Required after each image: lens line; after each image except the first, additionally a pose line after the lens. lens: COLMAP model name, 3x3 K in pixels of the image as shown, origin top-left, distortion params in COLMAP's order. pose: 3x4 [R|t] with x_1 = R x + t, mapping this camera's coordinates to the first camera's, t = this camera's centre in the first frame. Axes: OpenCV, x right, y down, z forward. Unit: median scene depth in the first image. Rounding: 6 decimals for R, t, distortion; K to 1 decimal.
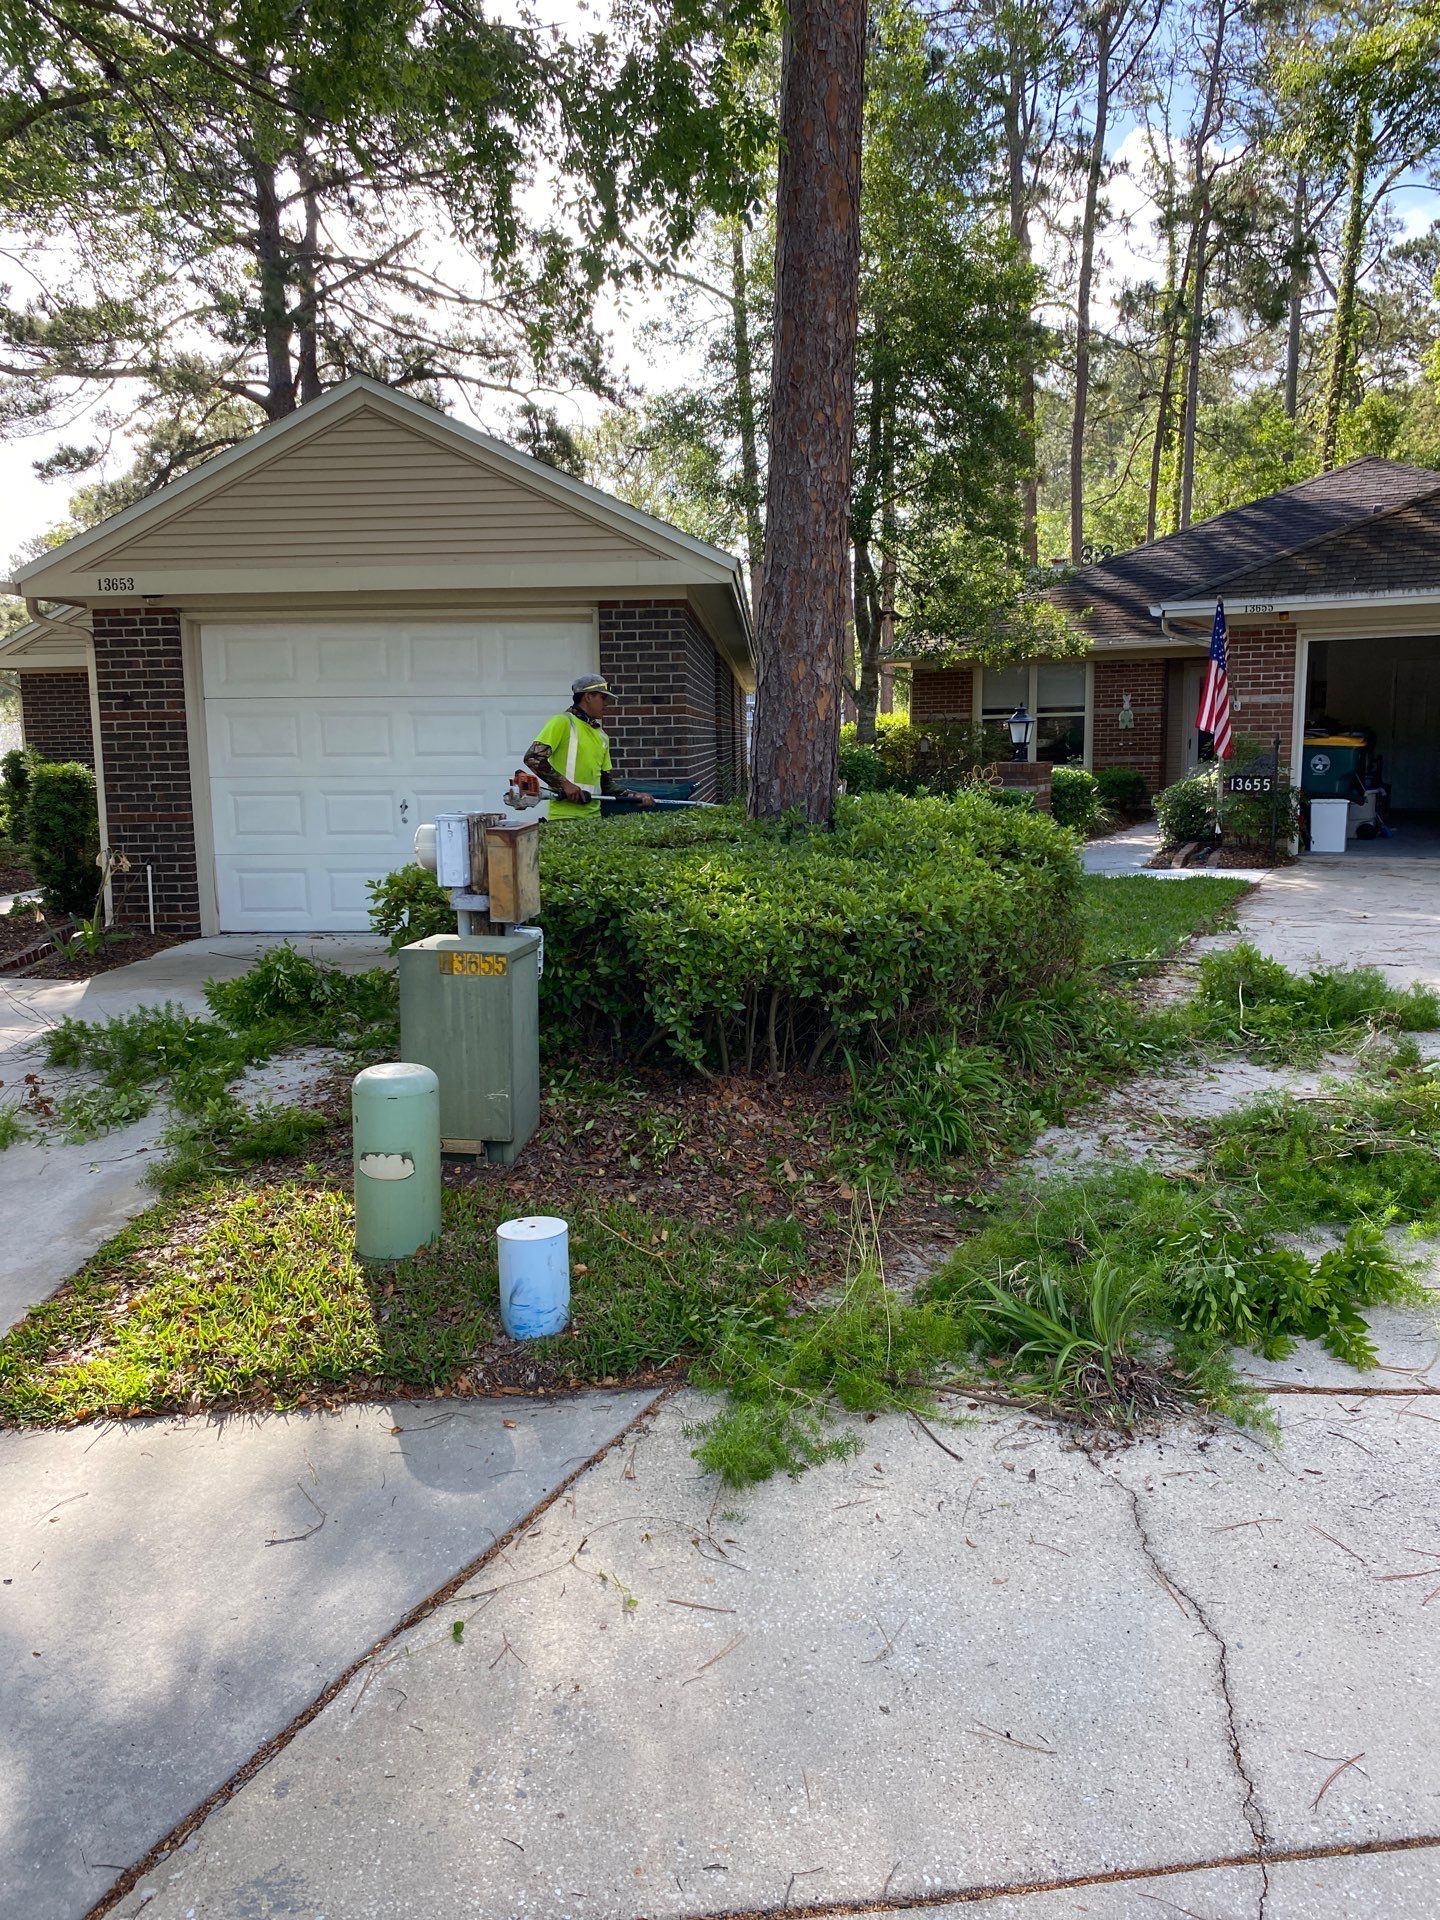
lens RADIAL K [[1417.2, 0, 704.5], [0, 1417.2, 961.1], [0, 0, 1]] dist [-0.002779, -0.004537]
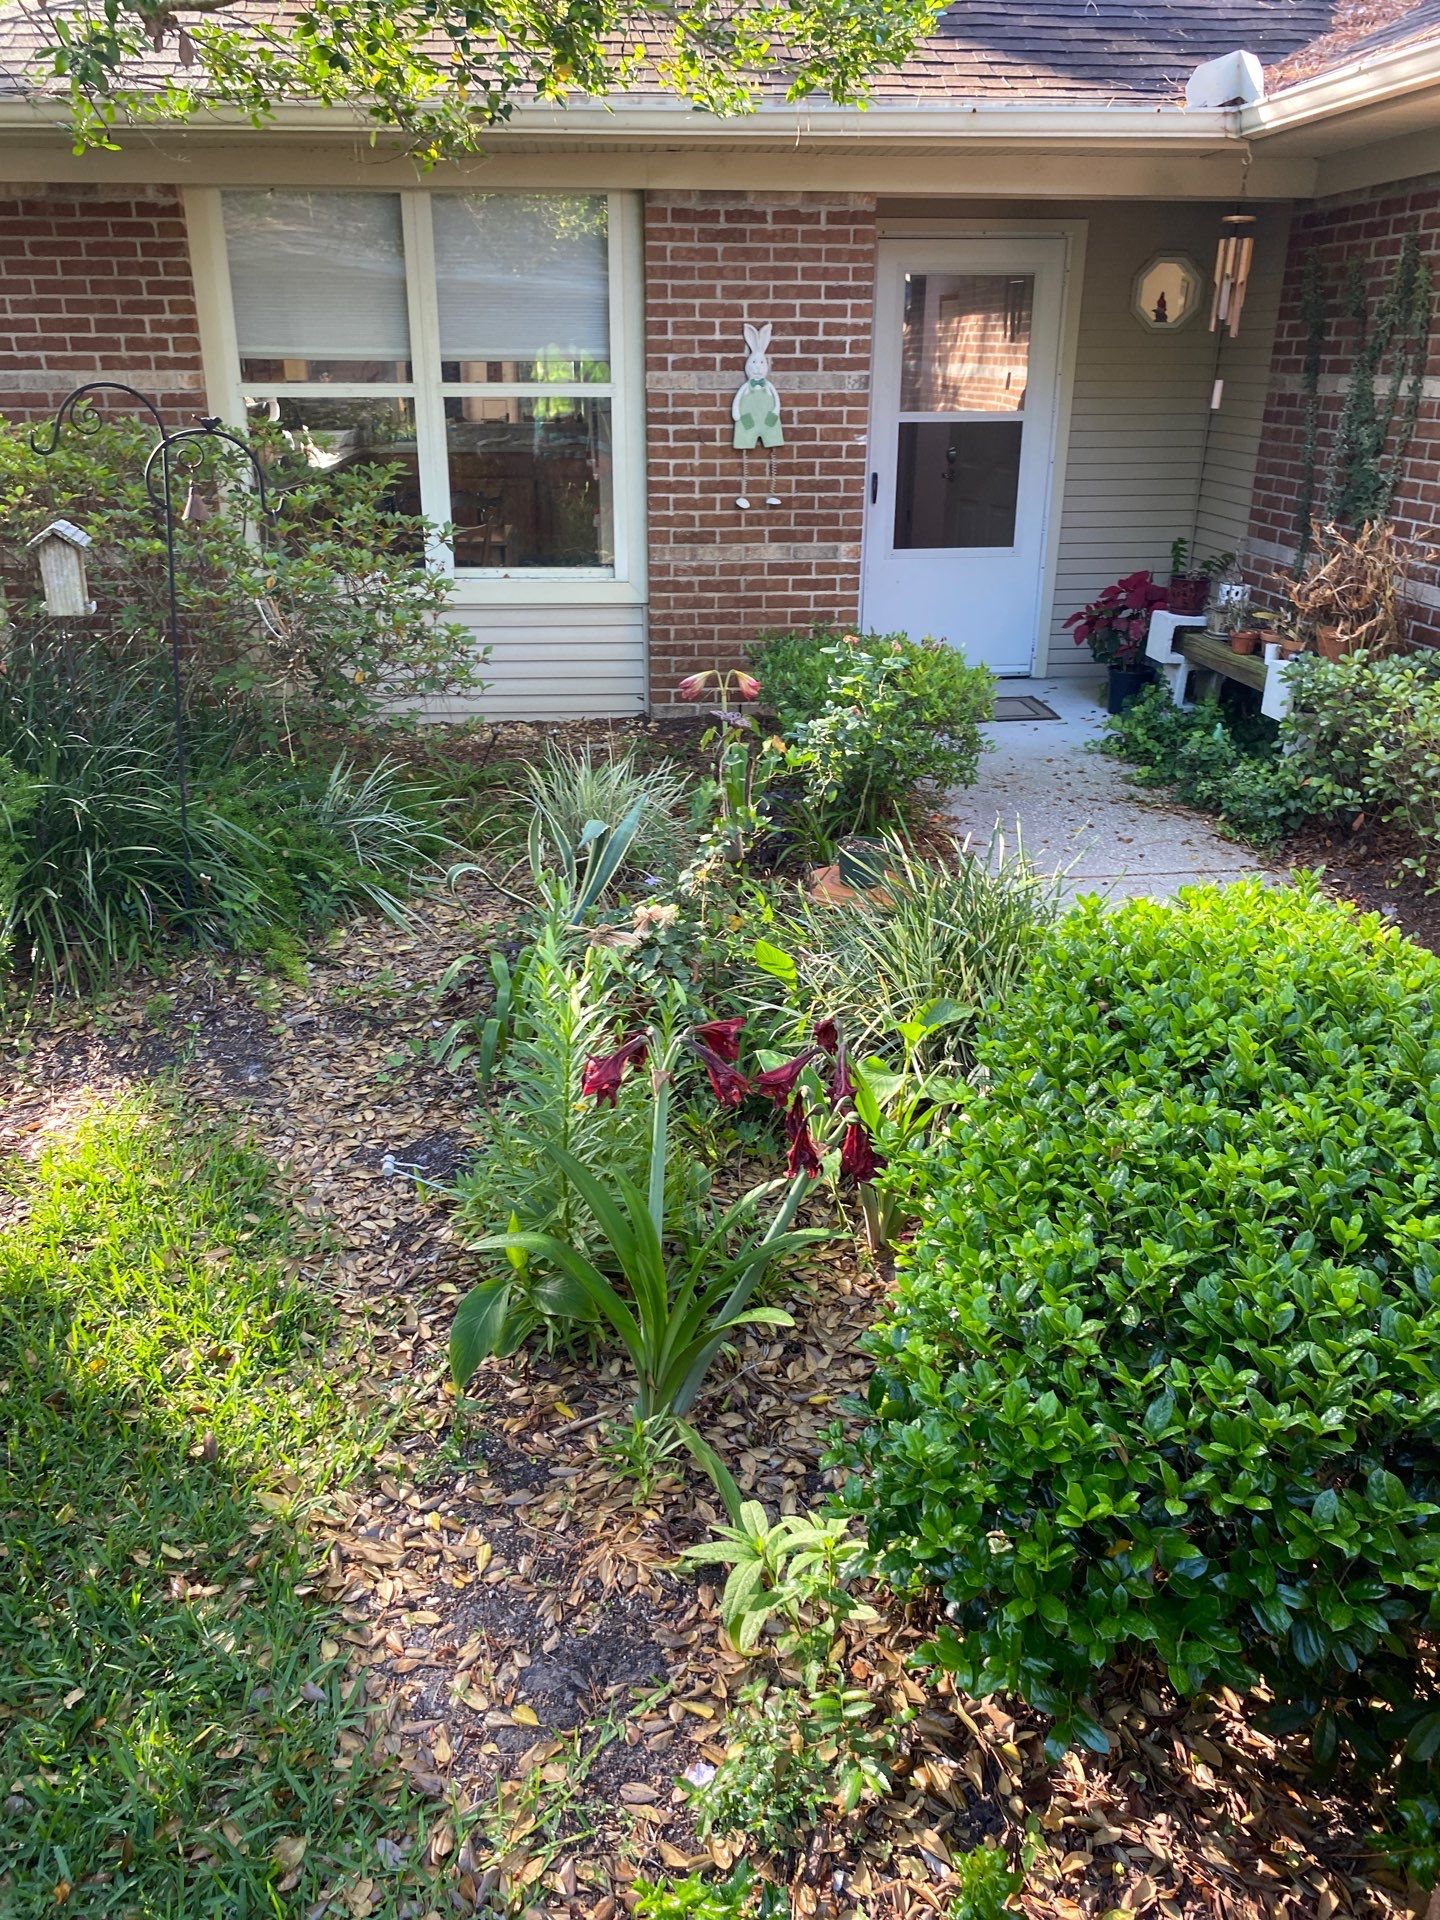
lens RADIAL K [[1470.0, 0, 710.2], [0, 1470.0, 995.3], [0, 0, 1]] dist [0.006540, -0.018678]
pose [[0.841594, -0.193281, 0.504344, 0.069843], [0.064877, 0.963192, 0.260867, -0.085212], [-0.536201, -0.186823, 0.823156, 0.460771]]
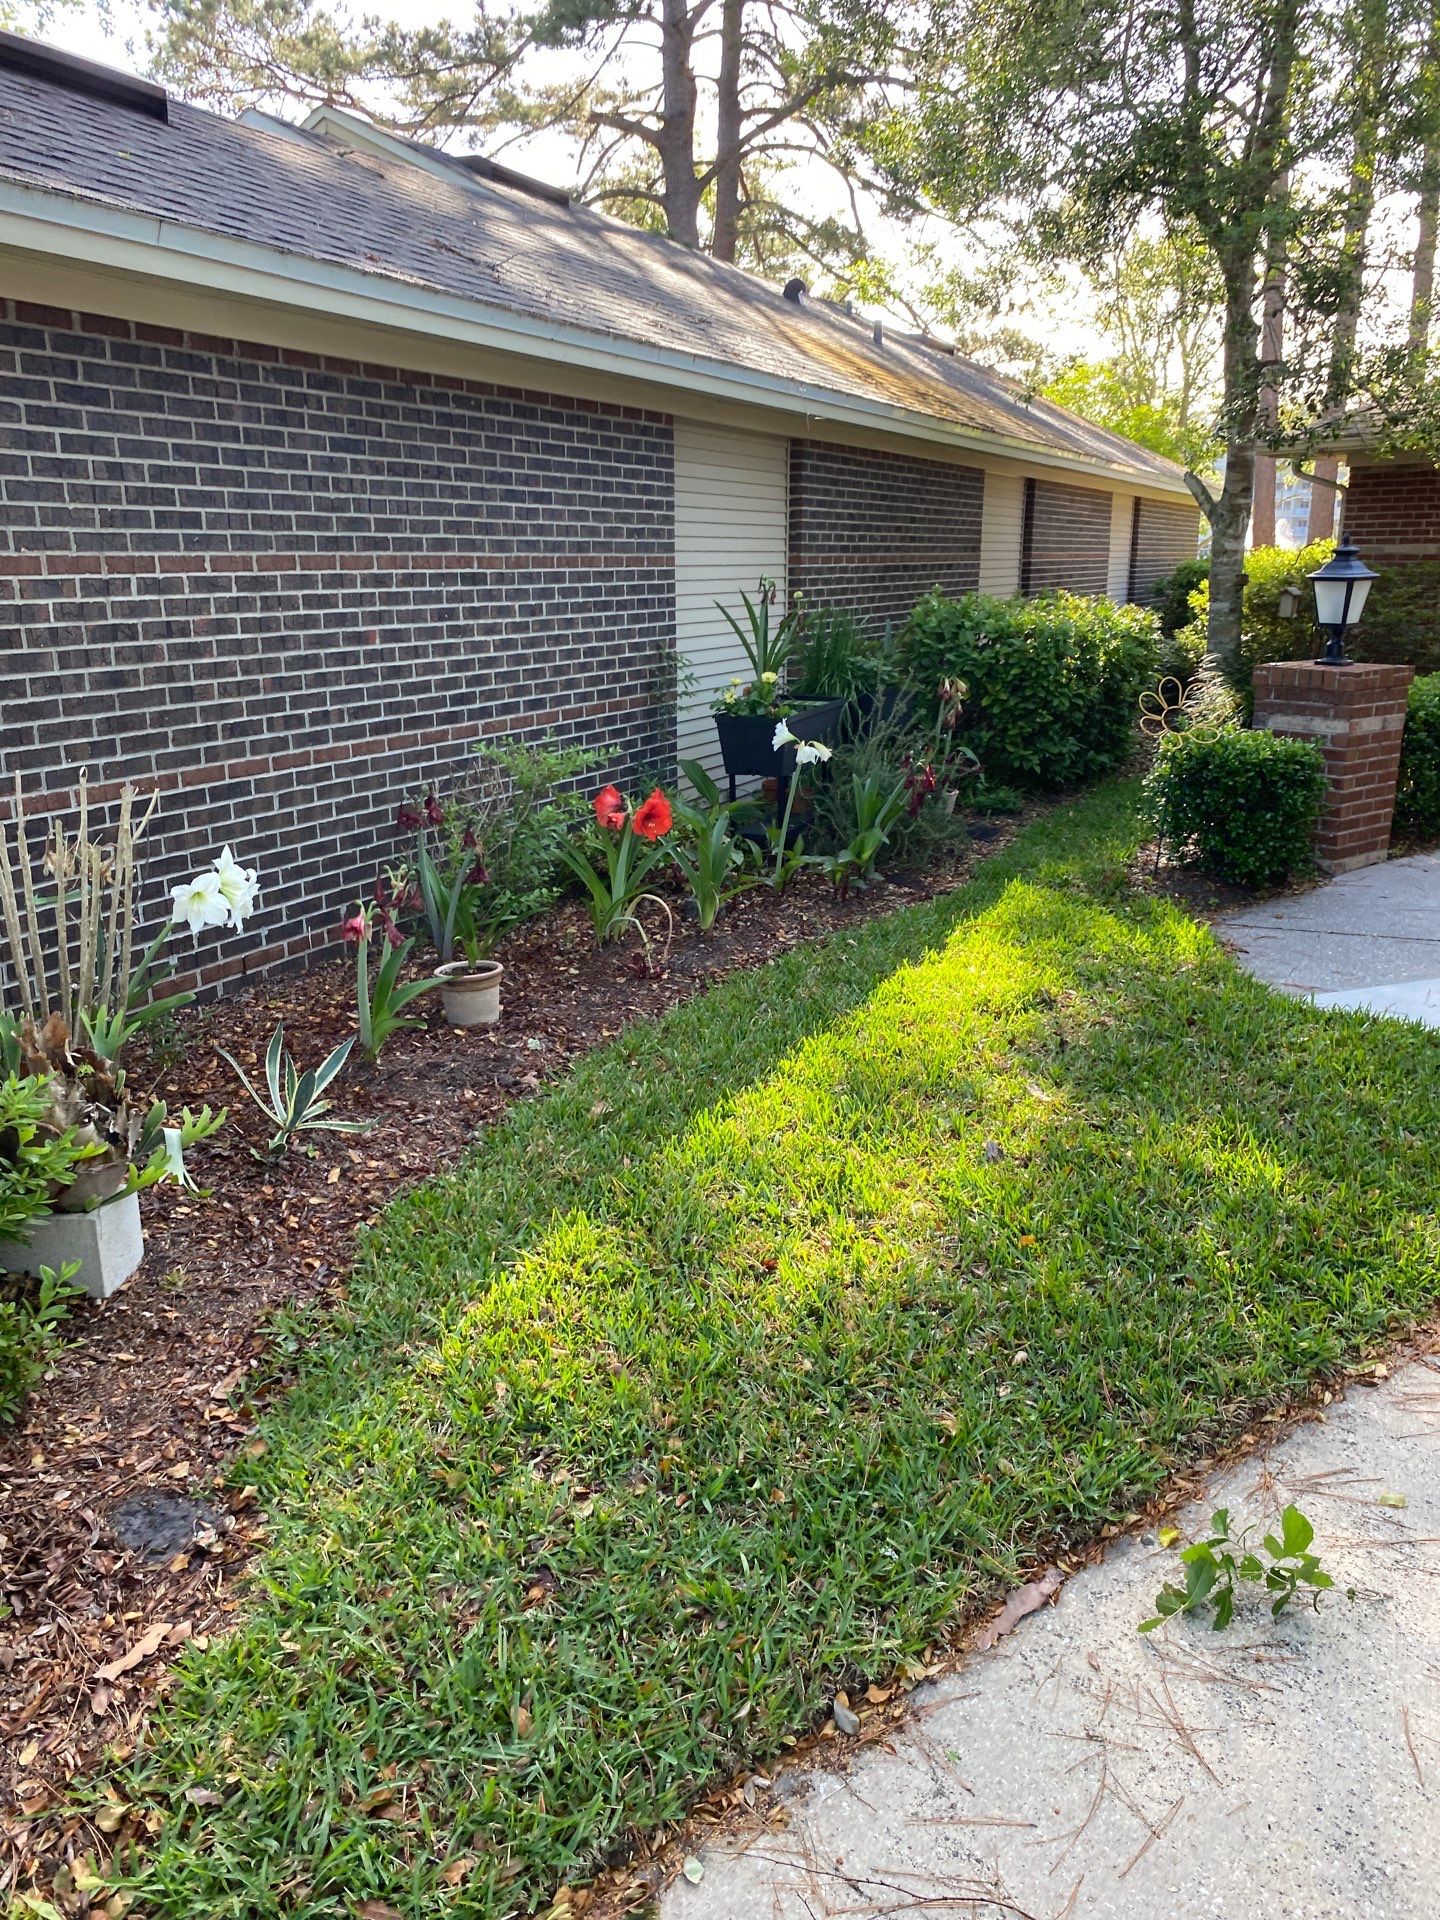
lens RADIAL K [[1444.3, 0, 721.6], [0, 1444.3, 981.0], [0, 0, 1]] dist [0.037394, -0.034122]
pose [[0.920804, 0.120238, -0.371030, 0.106296], [-0.071427, 0.987192, 0.142651, -0.042433], [0.383430, -0.104852, 0.917599, 0.216655]]
